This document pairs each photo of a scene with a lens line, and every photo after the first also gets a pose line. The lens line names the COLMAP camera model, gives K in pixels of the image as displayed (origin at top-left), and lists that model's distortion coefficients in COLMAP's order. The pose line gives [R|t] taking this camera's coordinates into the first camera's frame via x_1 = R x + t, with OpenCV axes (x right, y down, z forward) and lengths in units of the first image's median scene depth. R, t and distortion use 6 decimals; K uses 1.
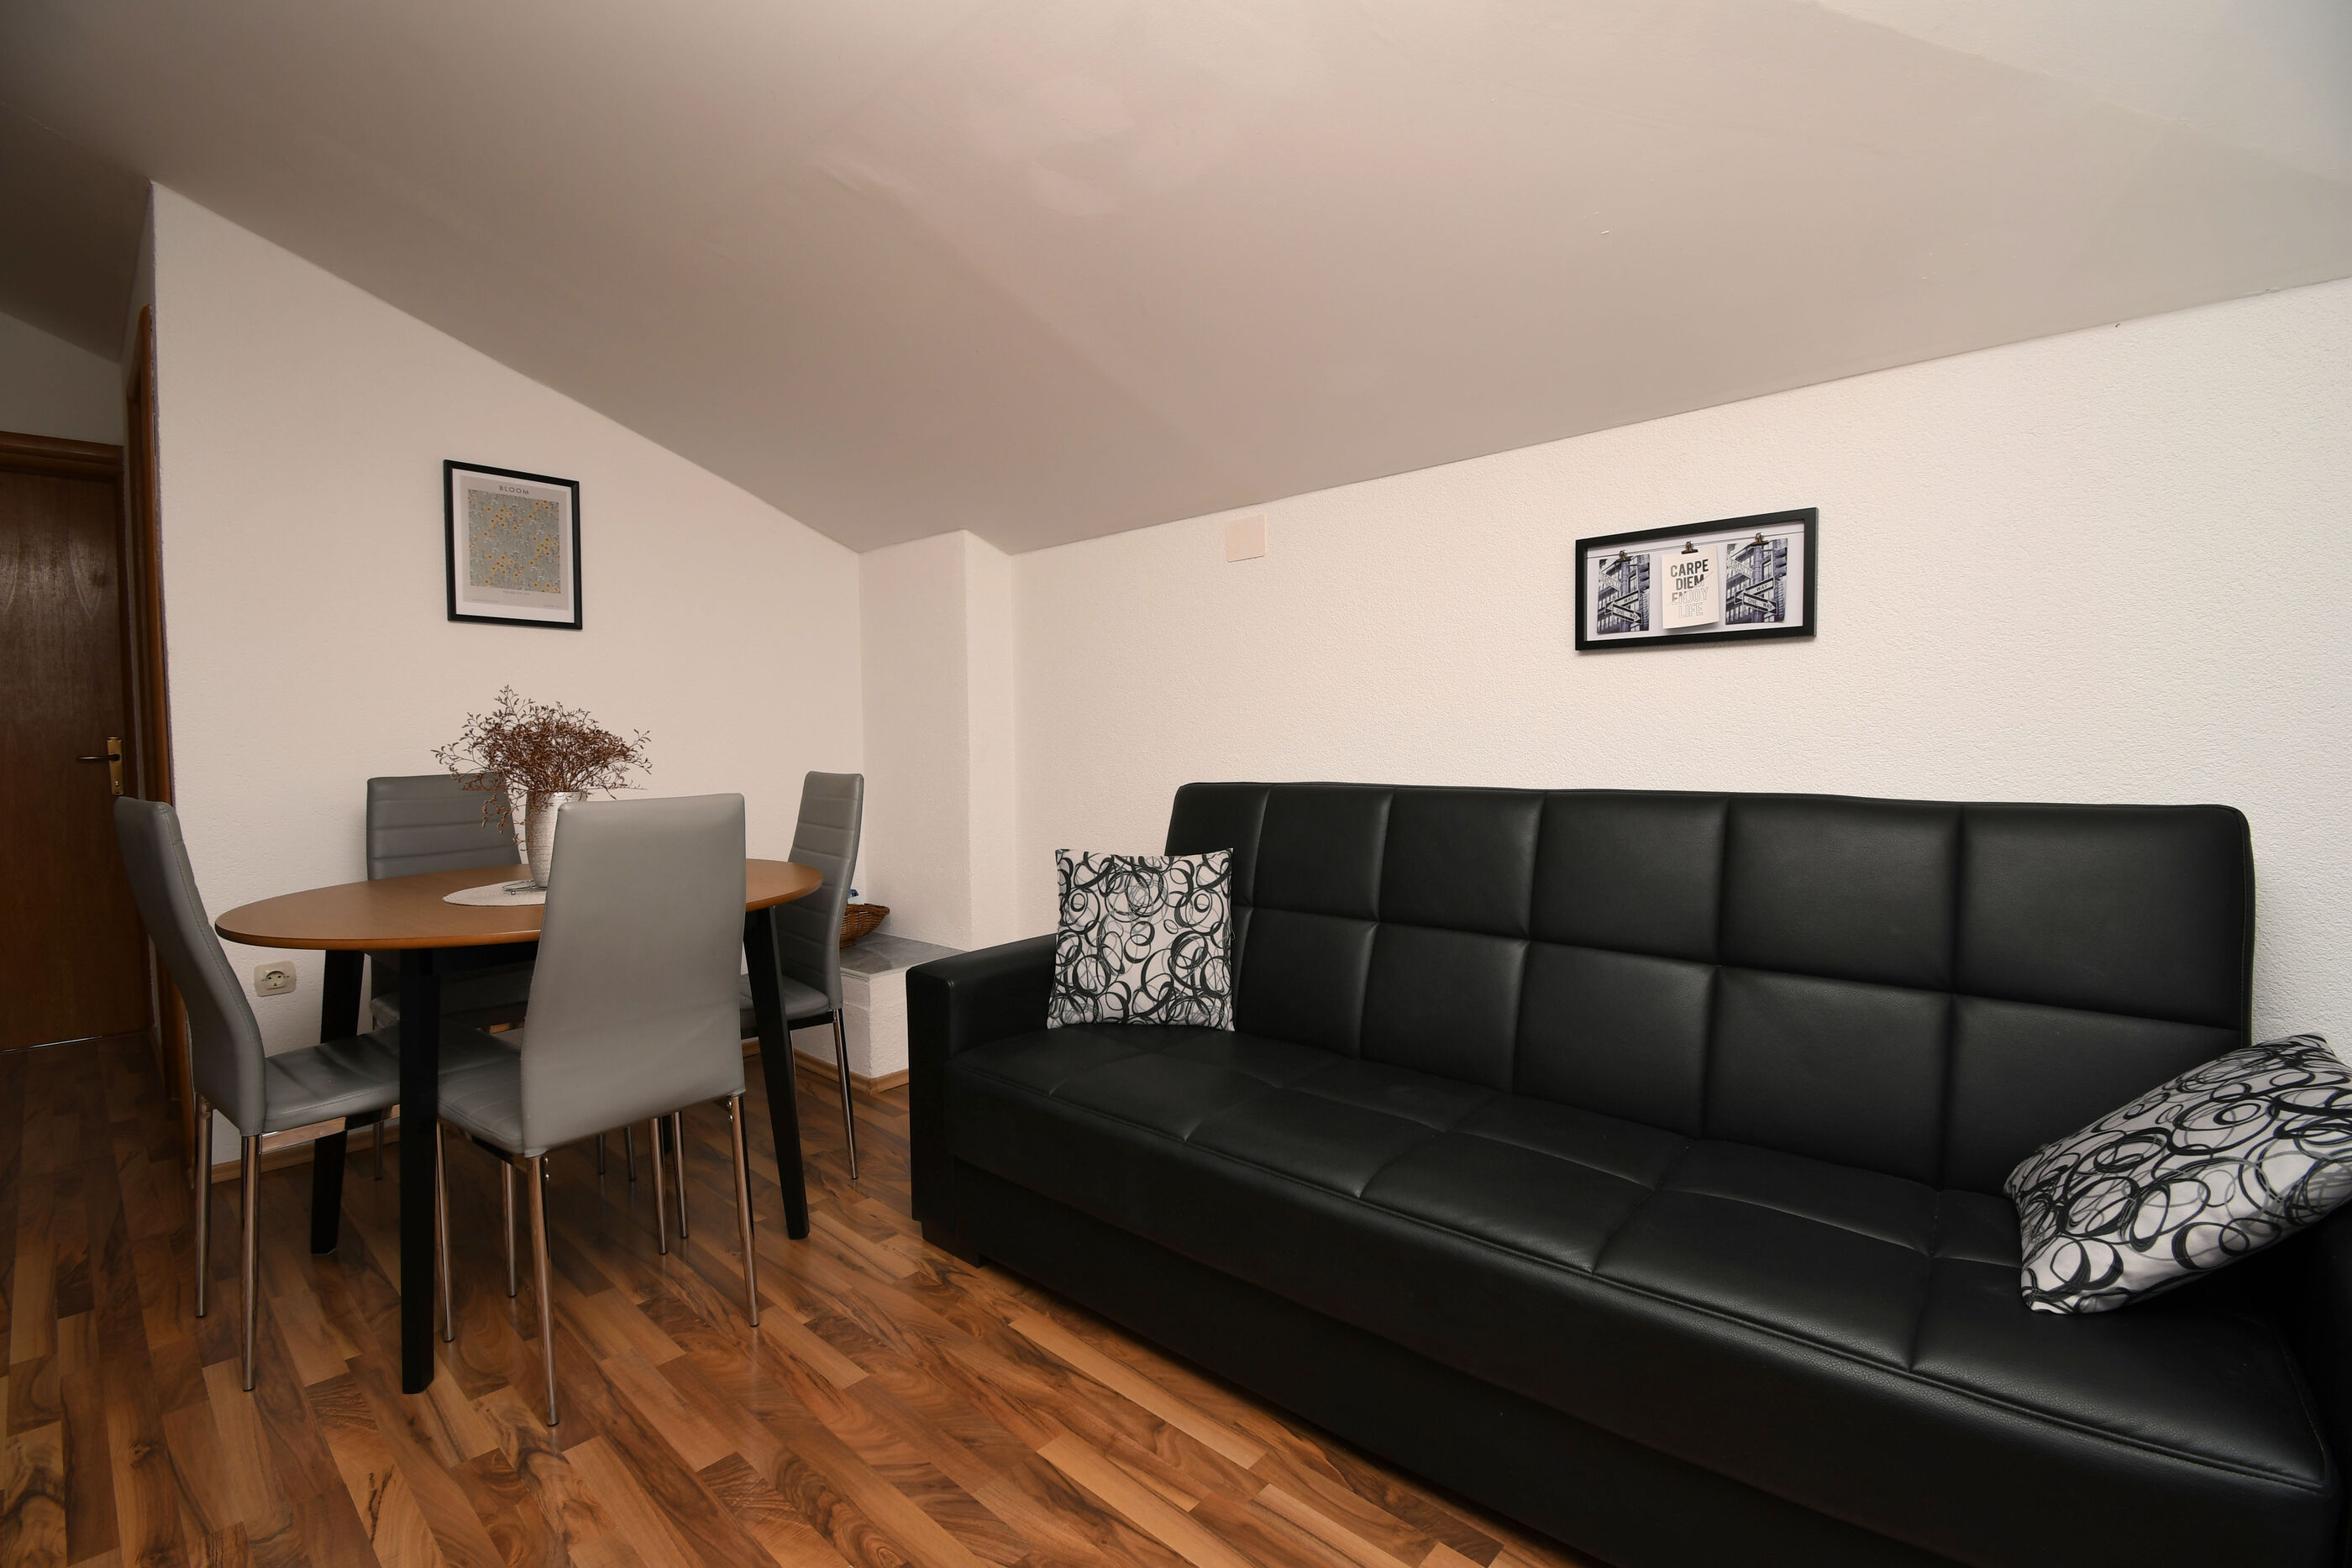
lens RADIAL K [[1037.6, 0, 1170.9], [0, 1037.6, 784.3], [0, 0, 1]] dist [0.029443, -0.026887]
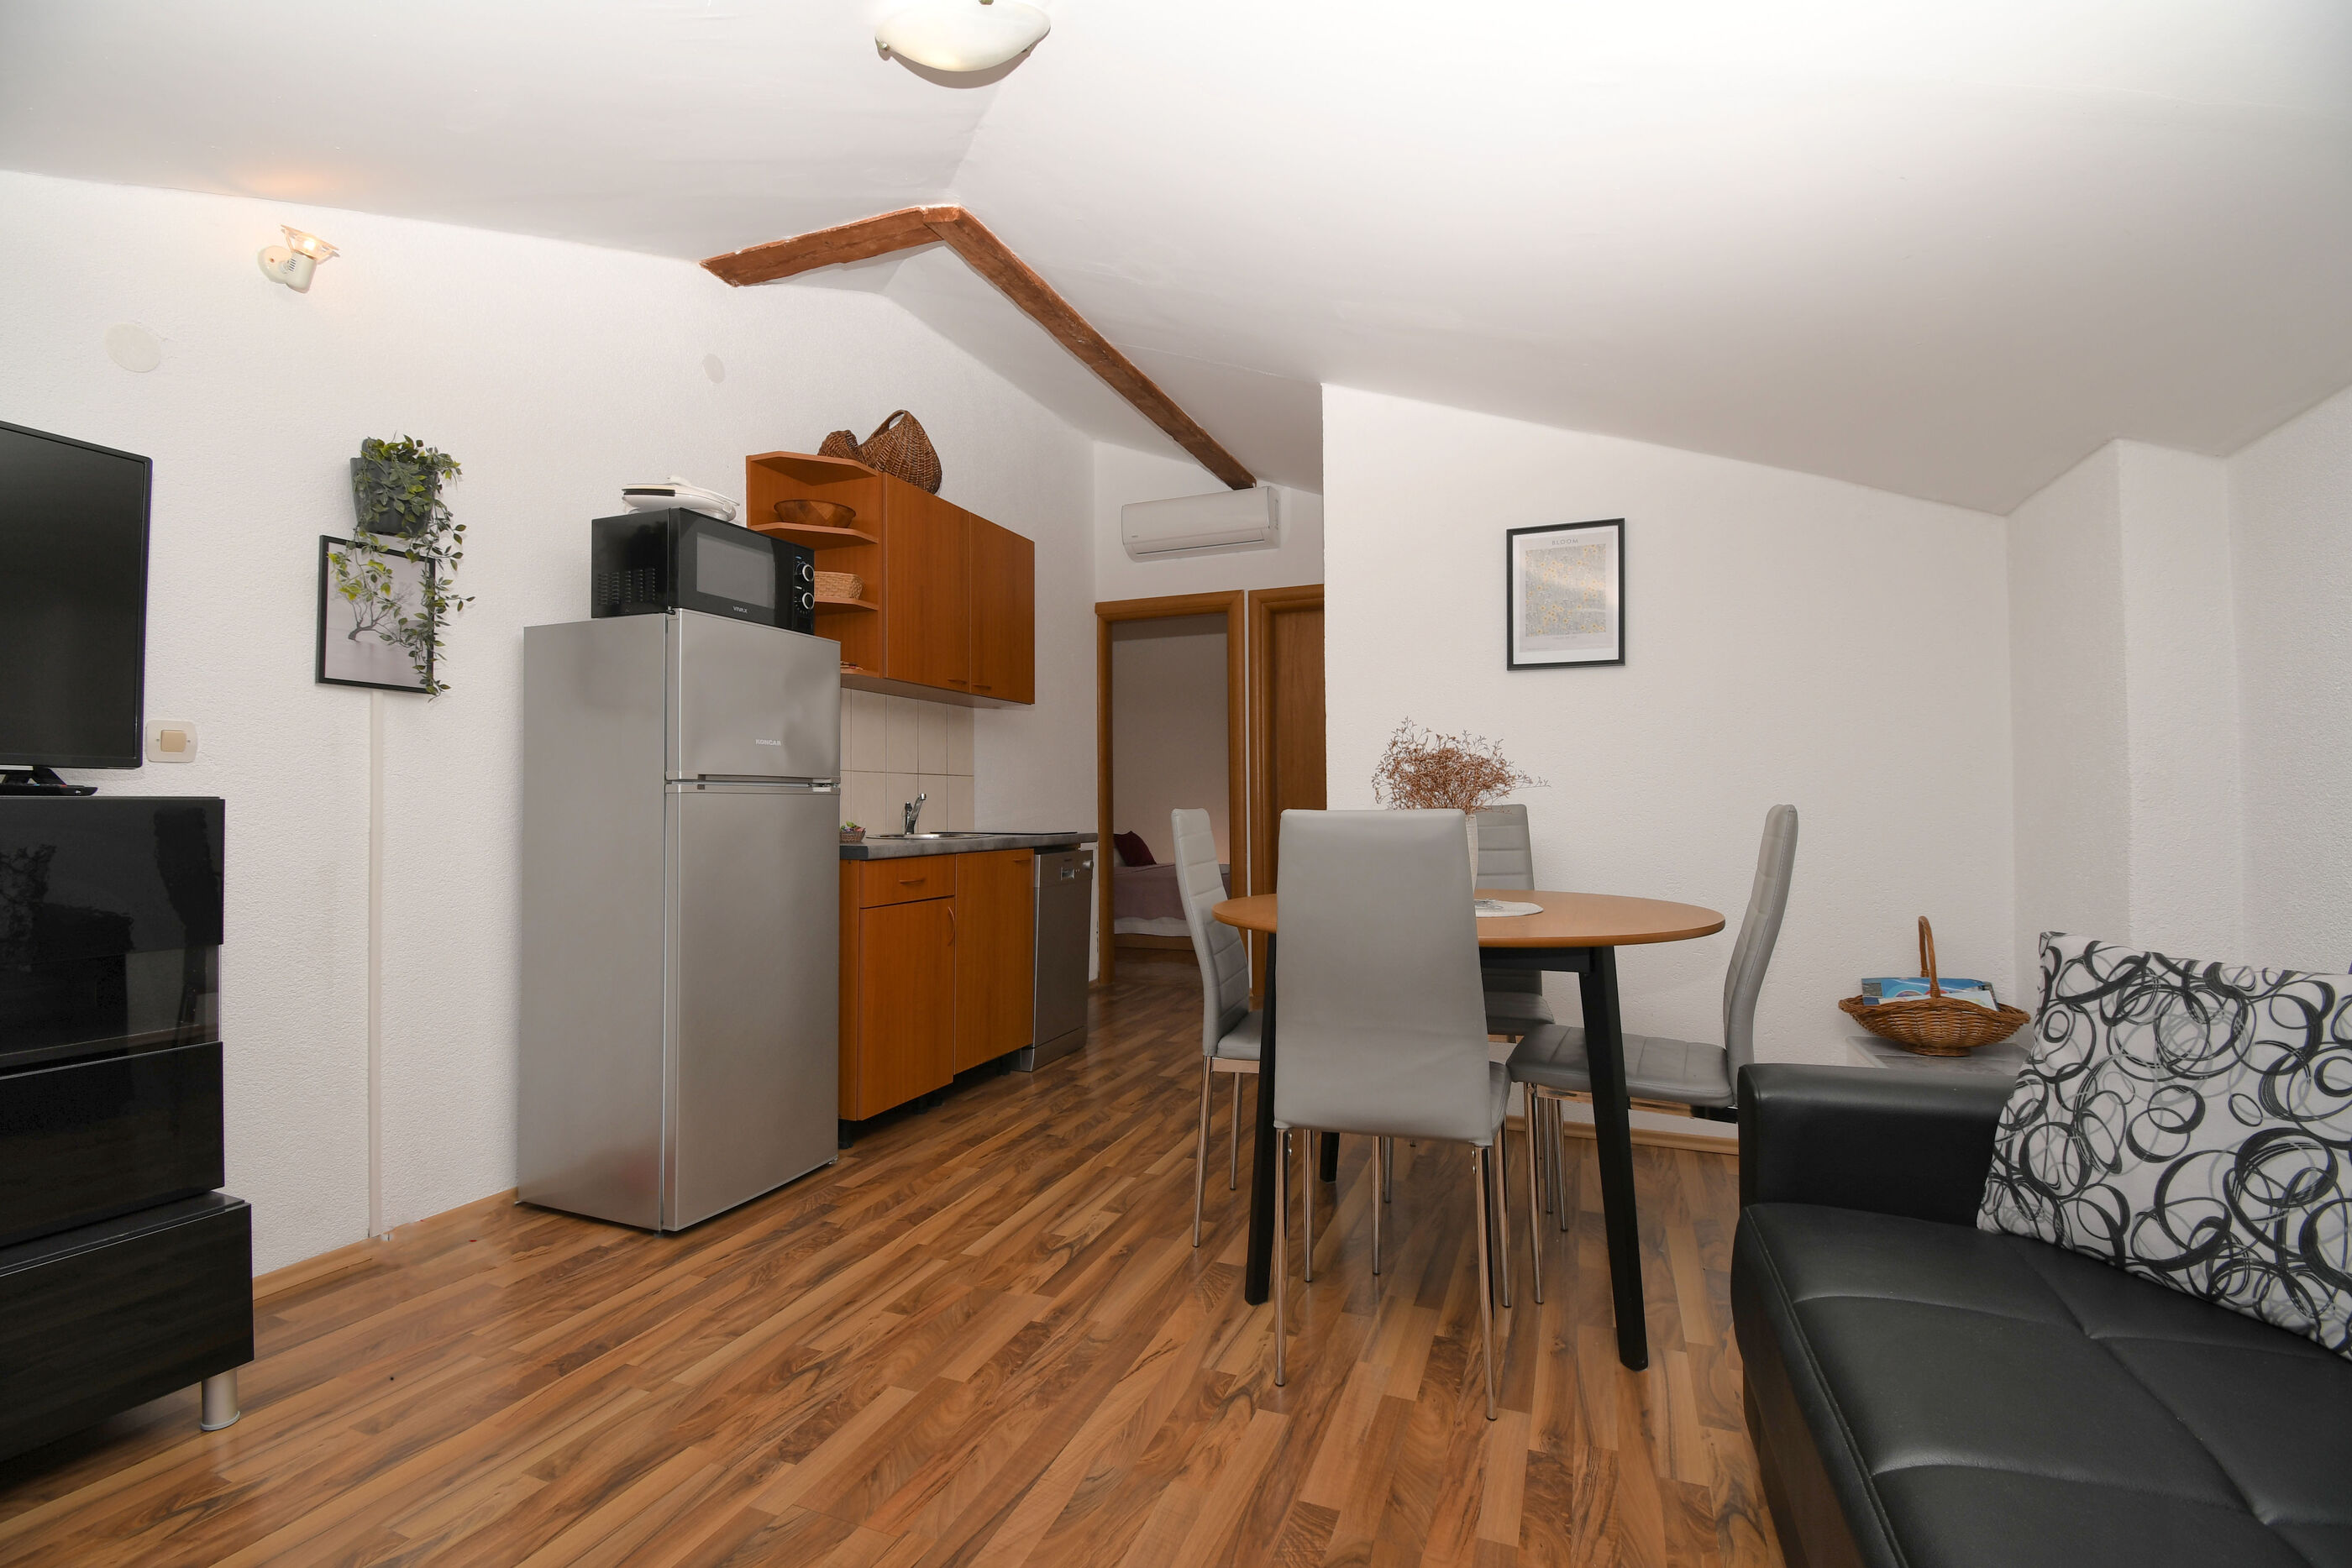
lens RADIAL K [[1037.6, 0, 1170.9], [0, 1037.6, 784.3], [0, 0, 1]] dist [0.029443, -0.026887]
pose [[0.351843, -0.014536, -0.935946, 0.283792], [-0.045009, 0.998460, -0.032427, 0.022338], [0.934976, 0.053535, 0.350647, 0.348119]]
